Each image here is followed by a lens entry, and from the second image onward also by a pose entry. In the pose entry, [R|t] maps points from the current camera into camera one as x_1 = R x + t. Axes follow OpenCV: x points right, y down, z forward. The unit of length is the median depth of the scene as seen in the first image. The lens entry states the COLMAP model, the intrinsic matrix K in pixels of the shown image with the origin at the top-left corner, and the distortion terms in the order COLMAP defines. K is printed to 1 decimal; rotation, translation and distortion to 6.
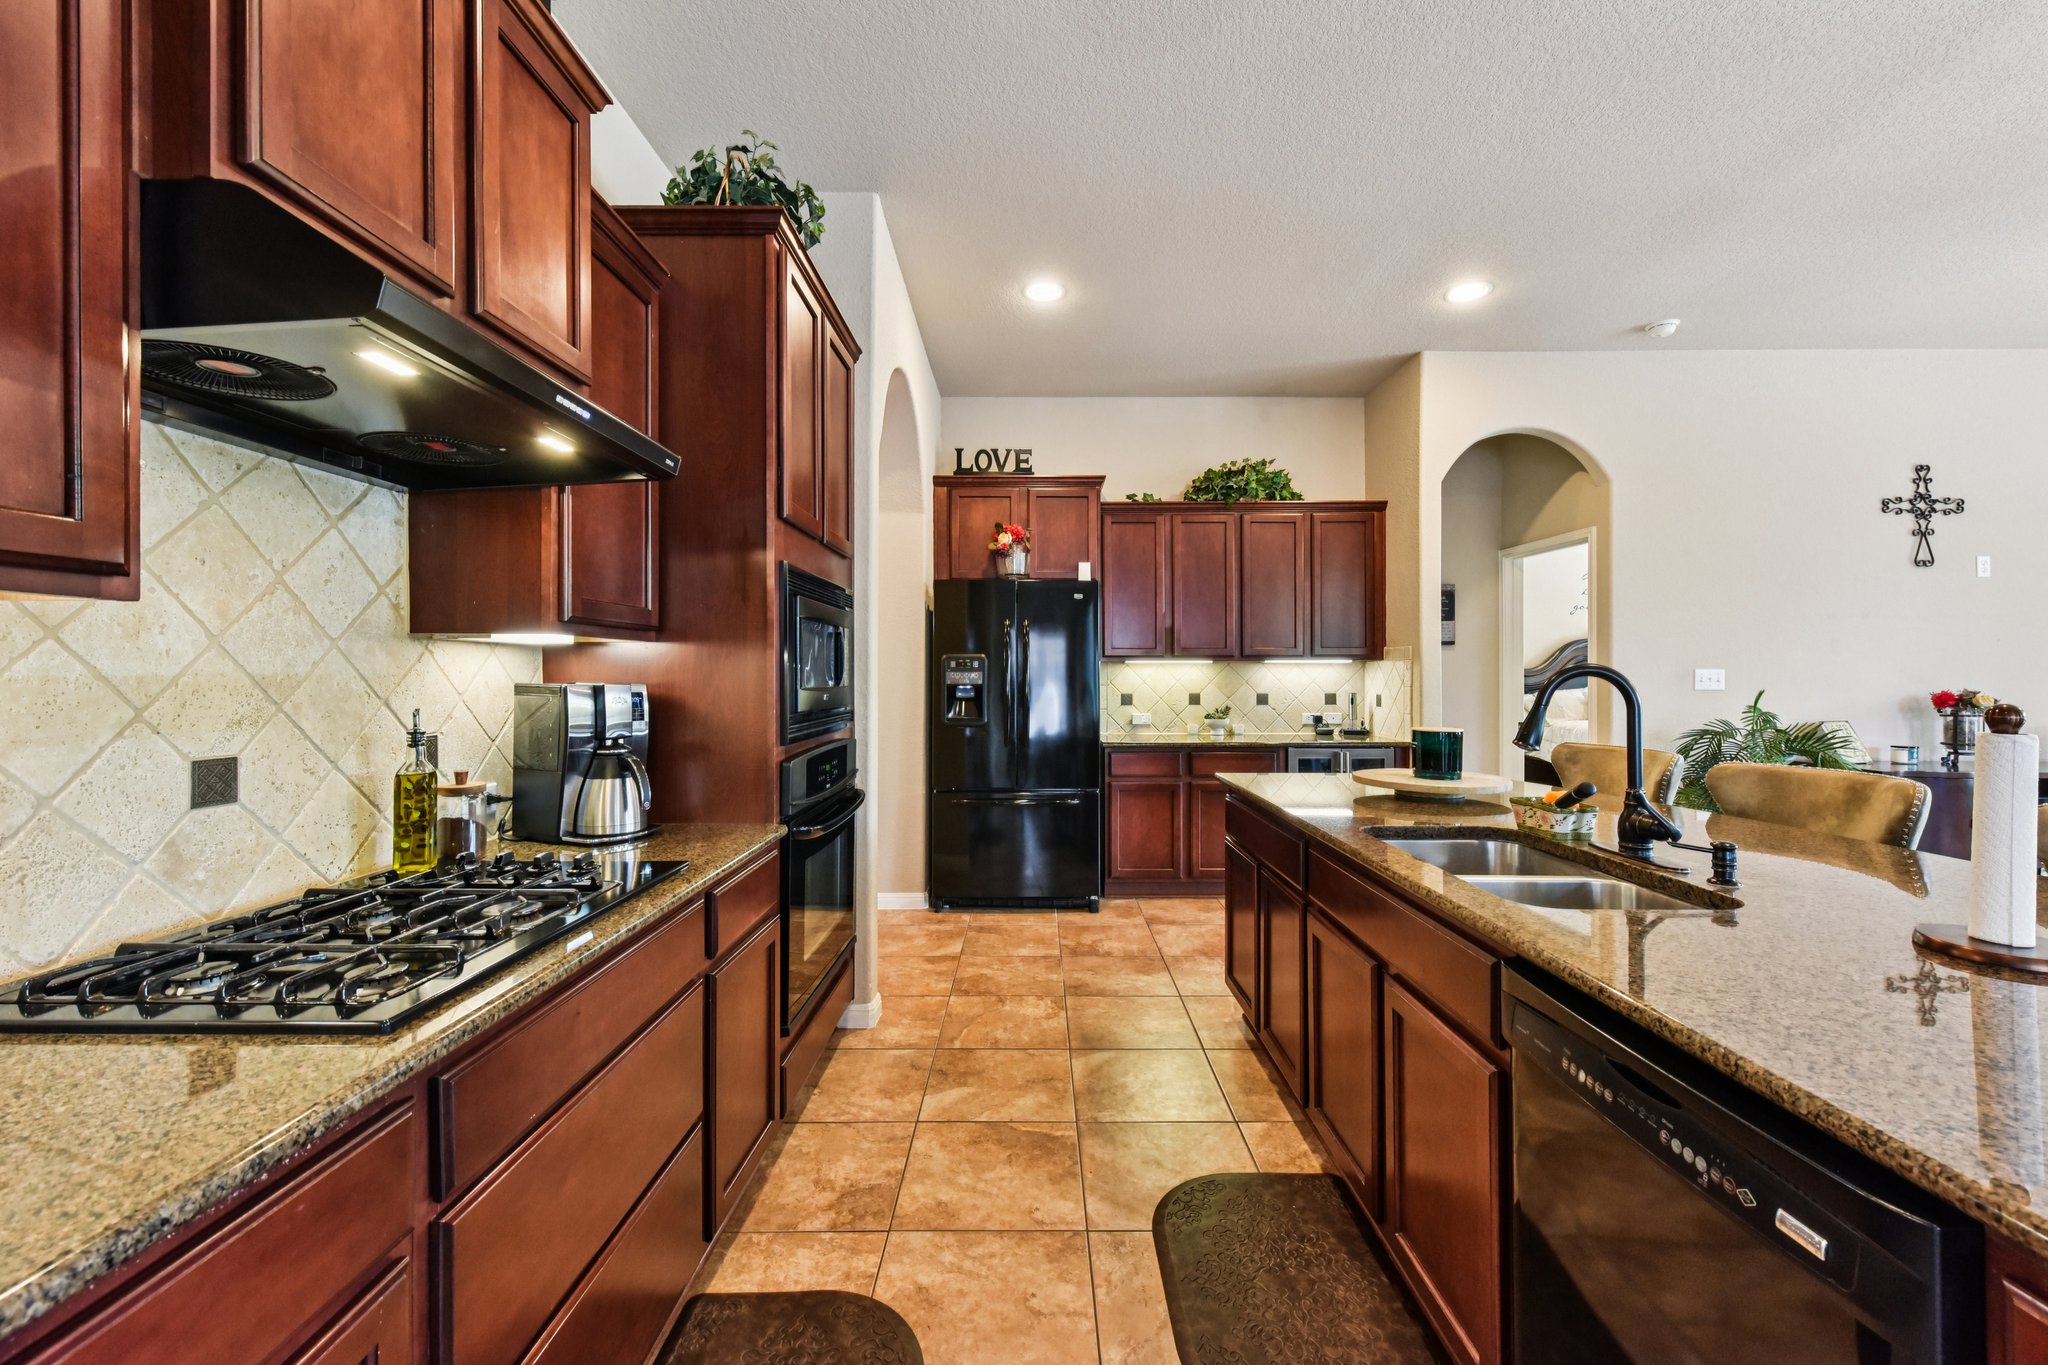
lens RADIAL K [[800.7, 0, 1024.0], [0, 800.7, 682.5], [0, 0, 1]] dist [0.000037, 0.000000]
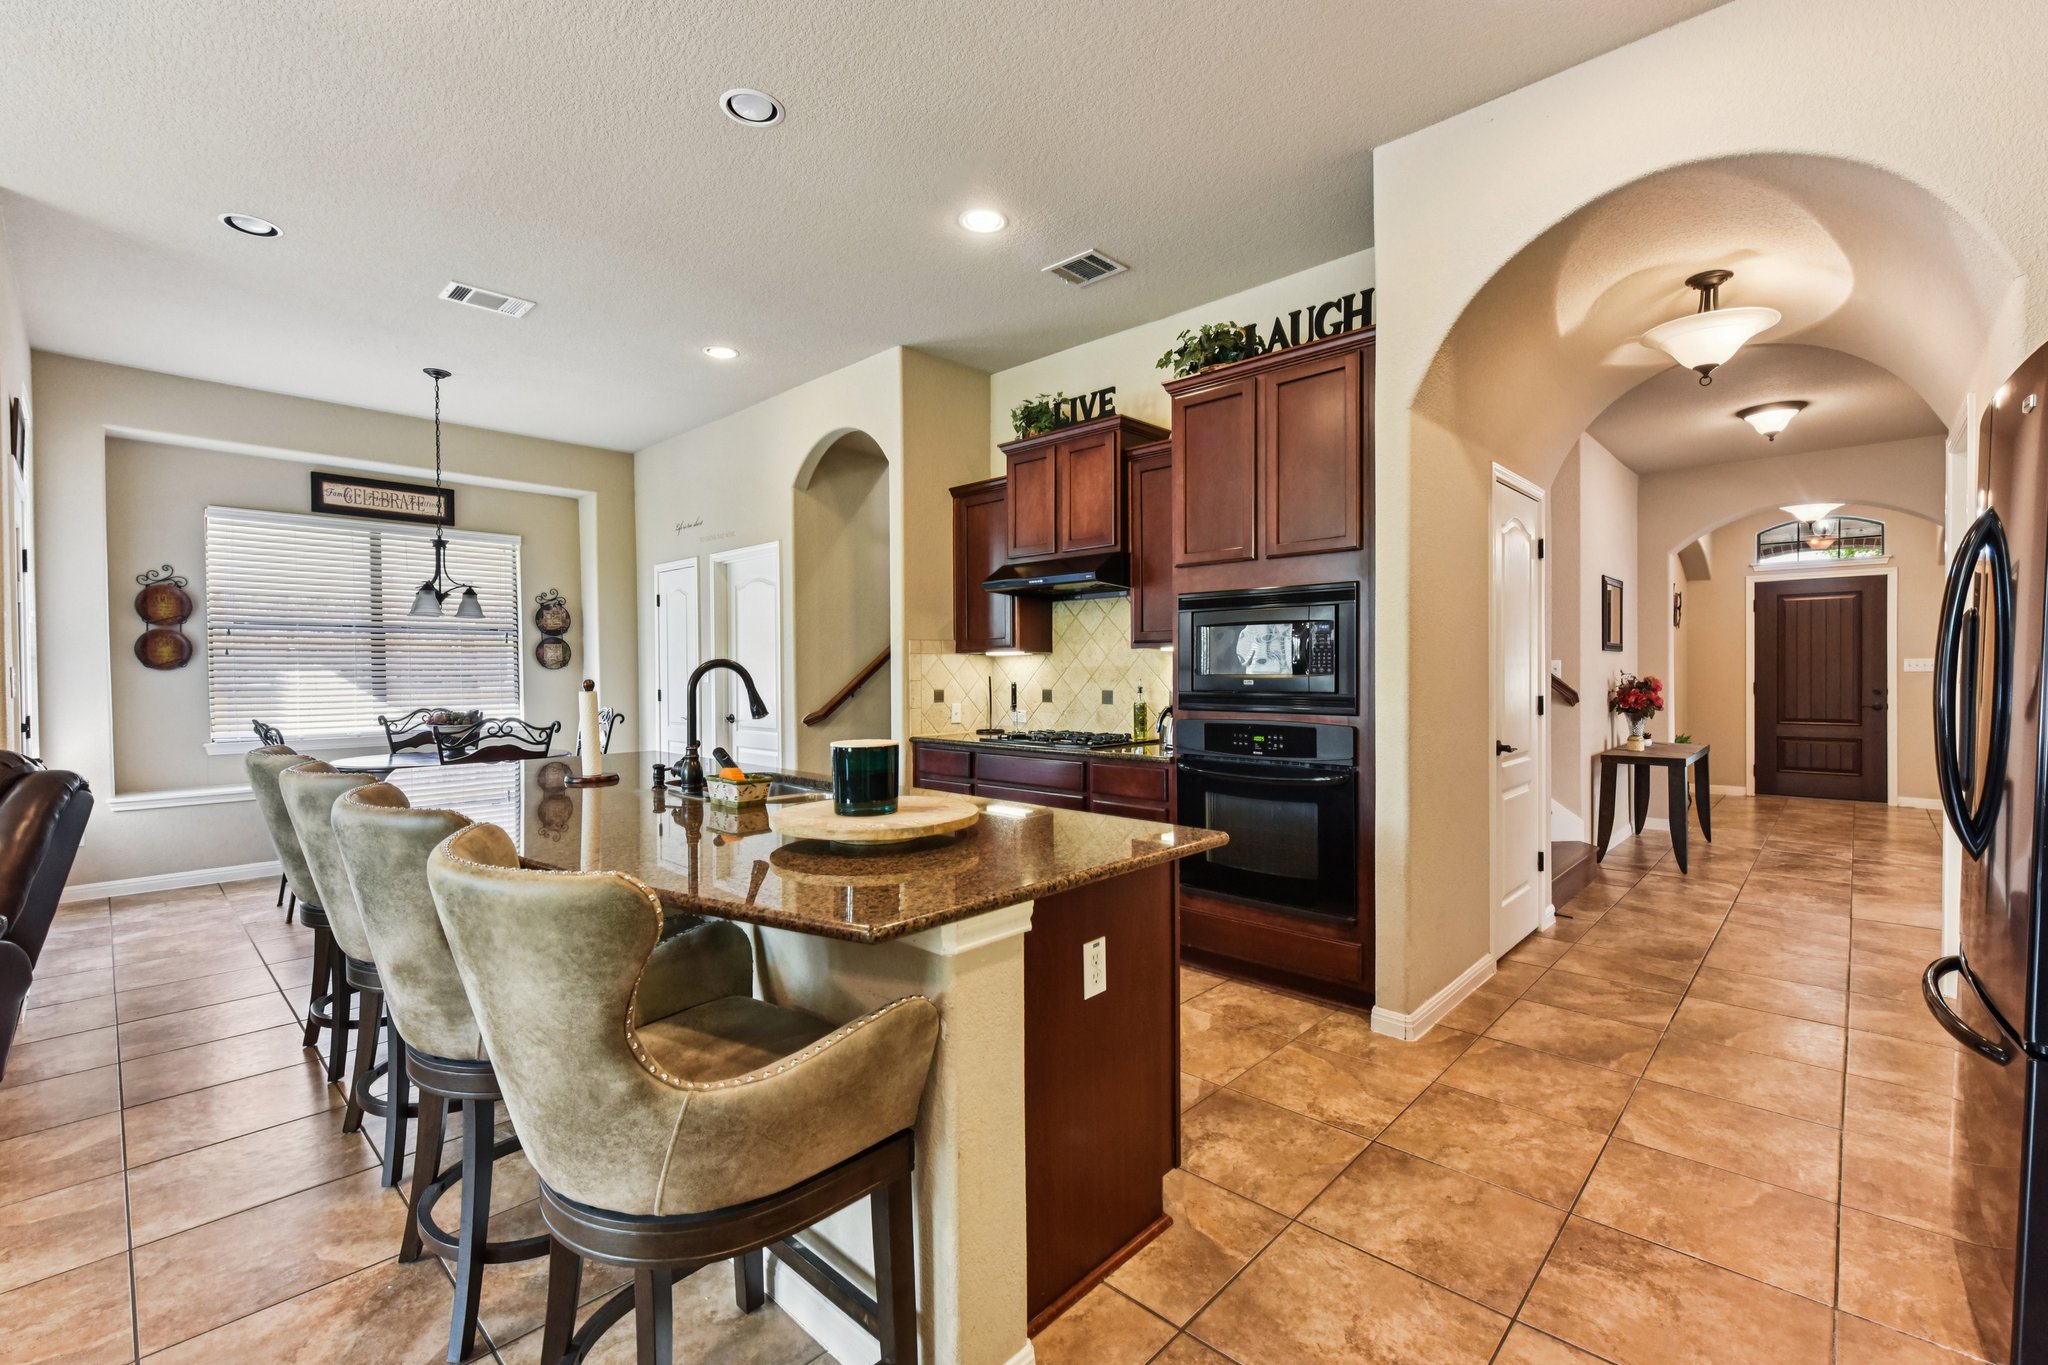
lens RADIAL K [[874.2, 0, 1024.0], [0, 874.2, 682.5], [0, 0, 1]] dist [-0.000950, 0.000028]
pose [[-0.681084, 0.012604, -0.732097, 0.771543], [-0.000297, 0.999847, 0.017489, -0.001840], [0.732205, 0.012129, -0.680976, 1.270233]]
